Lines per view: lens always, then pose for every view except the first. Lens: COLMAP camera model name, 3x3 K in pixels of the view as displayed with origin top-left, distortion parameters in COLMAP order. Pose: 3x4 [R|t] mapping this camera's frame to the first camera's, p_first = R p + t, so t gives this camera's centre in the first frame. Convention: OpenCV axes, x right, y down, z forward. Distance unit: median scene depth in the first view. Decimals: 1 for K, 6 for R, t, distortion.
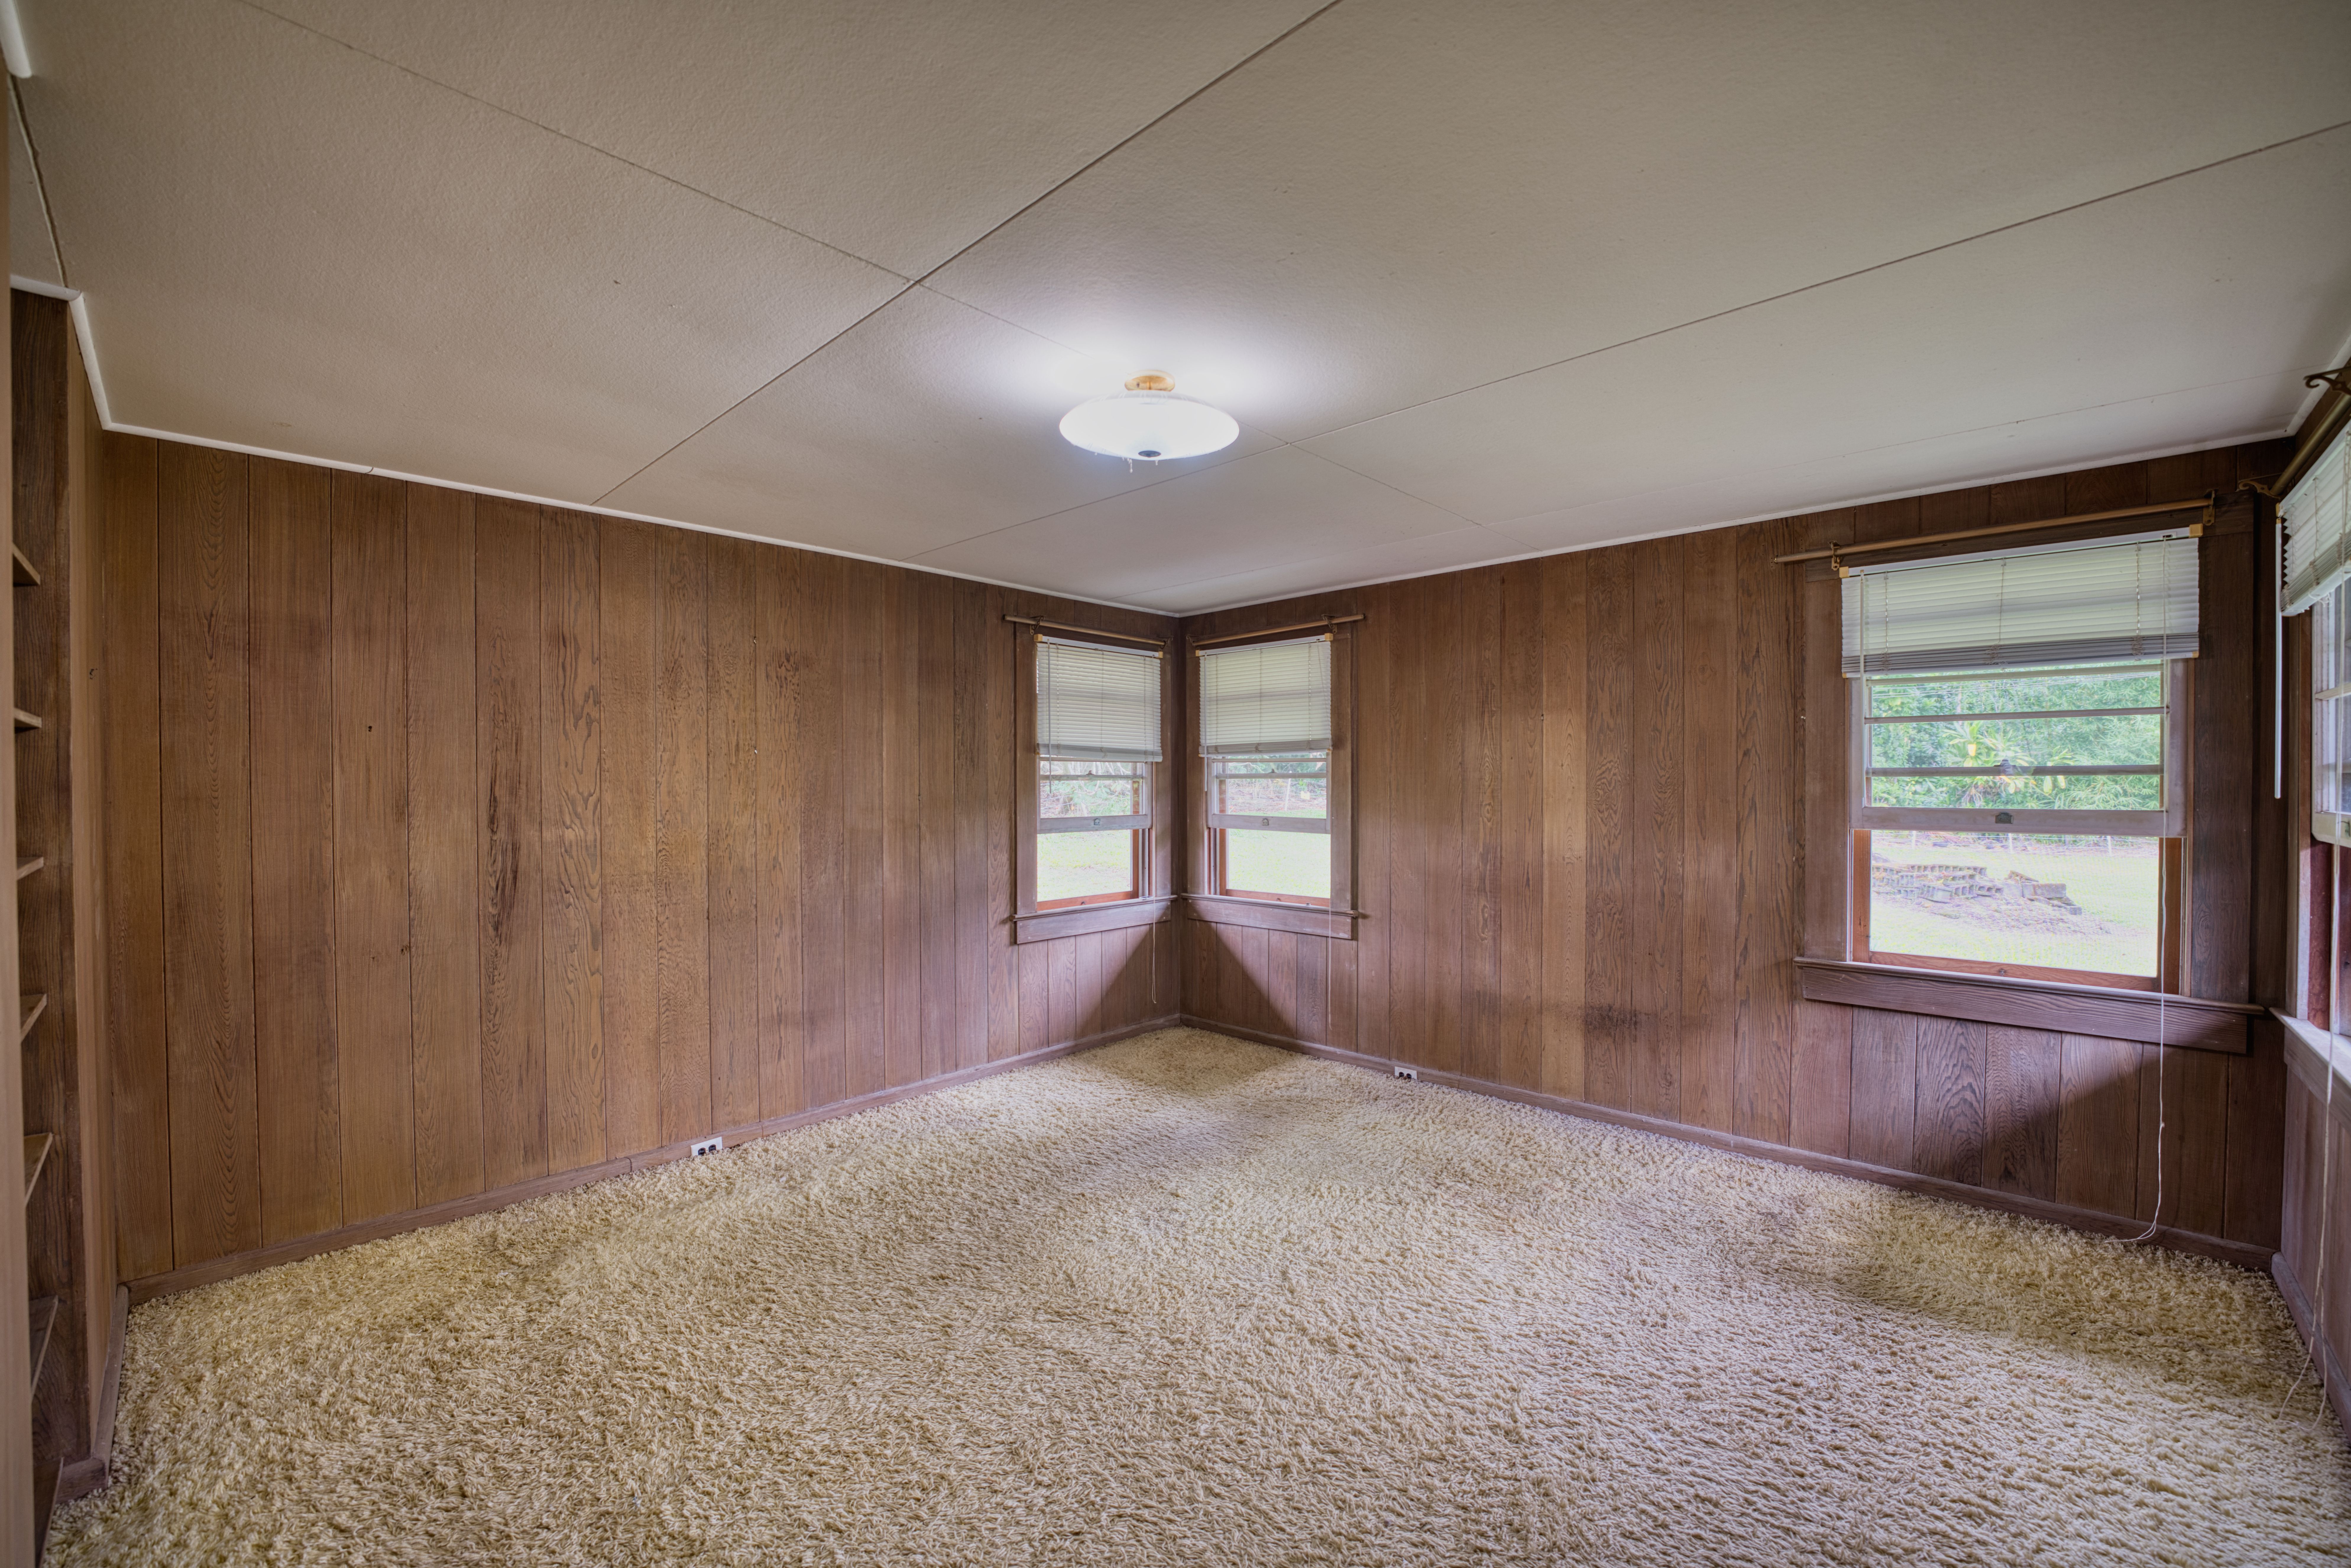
lens RADIAL K [[945.4, 0, 1166.8], [0, 945.4, 794.0], [0, 0, 1]] dist [-0.027486, 0.000435]
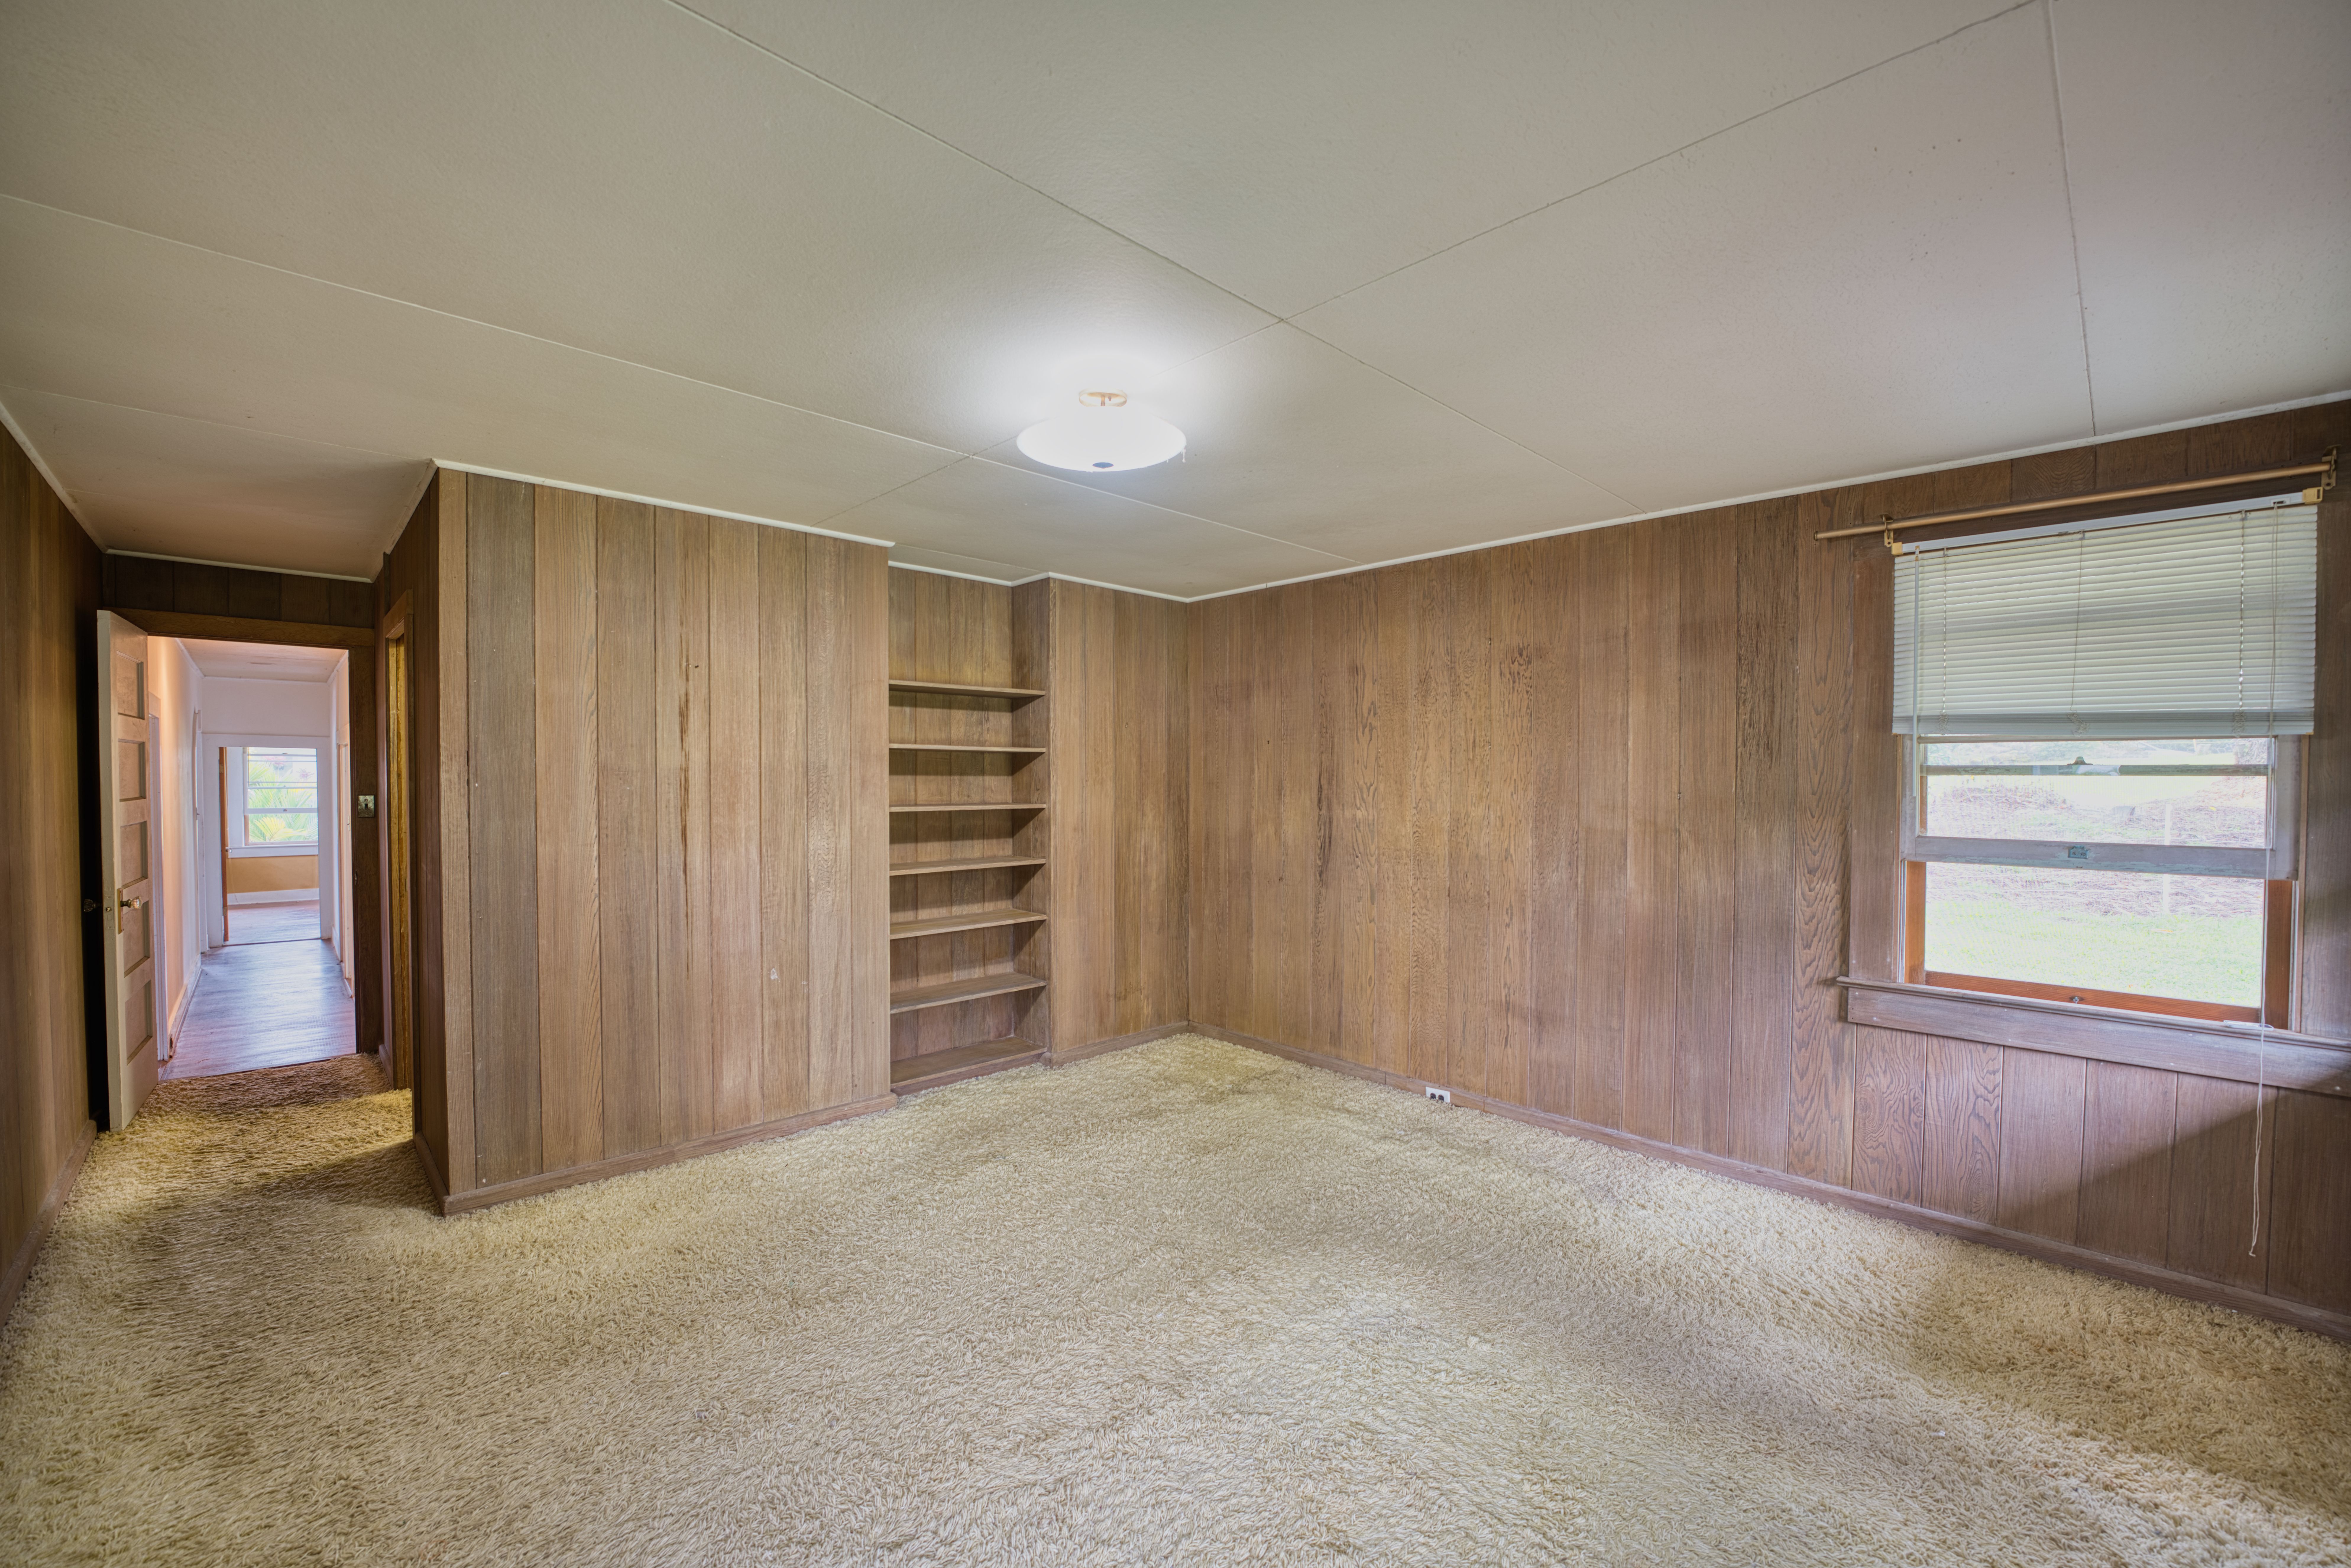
lens RADIAL K [[945.4, 0, 1166.8], [0, 945.4, 794.0], [0, 0, 1]] dist [-0.027486, 0.000435]
pose [[-0.037986, 0.020697, -0.999064, 0.607496], [-0.016464, 0.999637, 0.021334, -0.008383], [0.999143, 0.017259, -0.037631, 0.647772]]
